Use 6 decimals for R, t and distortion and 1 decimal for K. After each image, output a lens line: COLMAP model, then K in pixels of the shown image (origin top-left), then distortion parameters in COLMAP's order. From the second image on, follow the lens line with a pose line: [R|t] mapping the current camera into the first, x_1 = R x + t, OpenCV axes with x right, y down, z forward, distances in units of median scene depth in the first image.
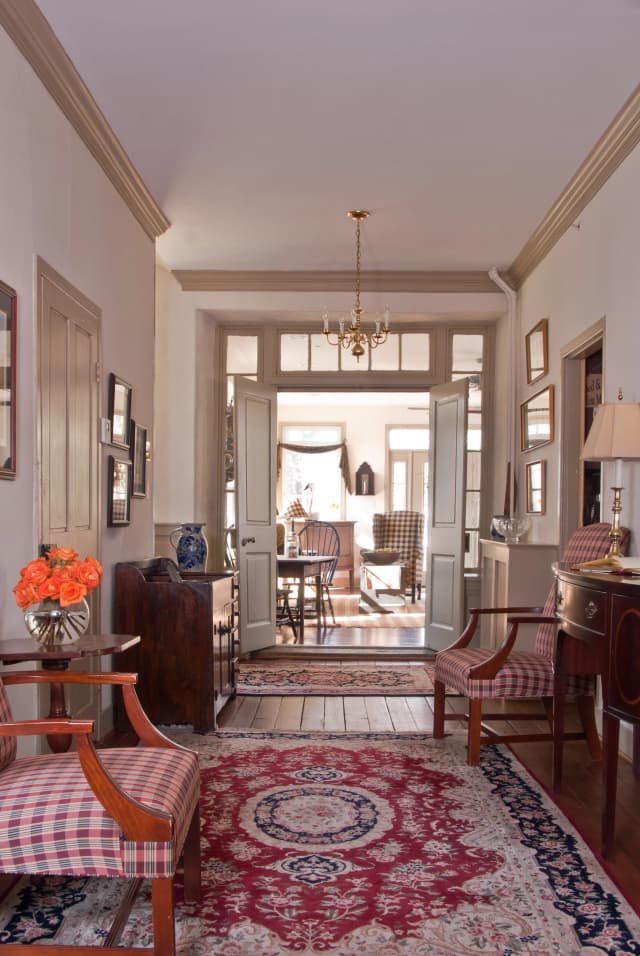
lens RADIAL K [[1012.0, 0, 299.6], [0, 1012.0, 560.2], [0, 0, 1]] dist [0.015284, 0.000000]
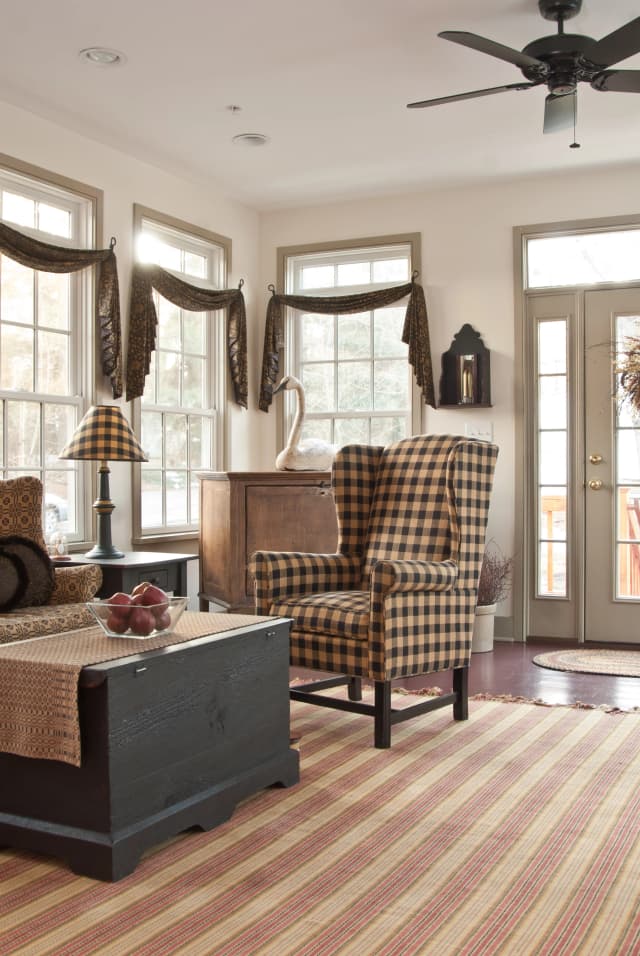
lens RADIAL K [[1055.4, 0, 328.8], [0, 1055.4, 479.8], [0, 0, 1]] dist [-0.099551, 0.000000]
pose [[0.909214, -0.006516, -0.416277, 0.331208], [-0.012925, 0.998954, -0.043865, -0.030527], [0.416128, 0.045263, 0.908179, 1.068977]]
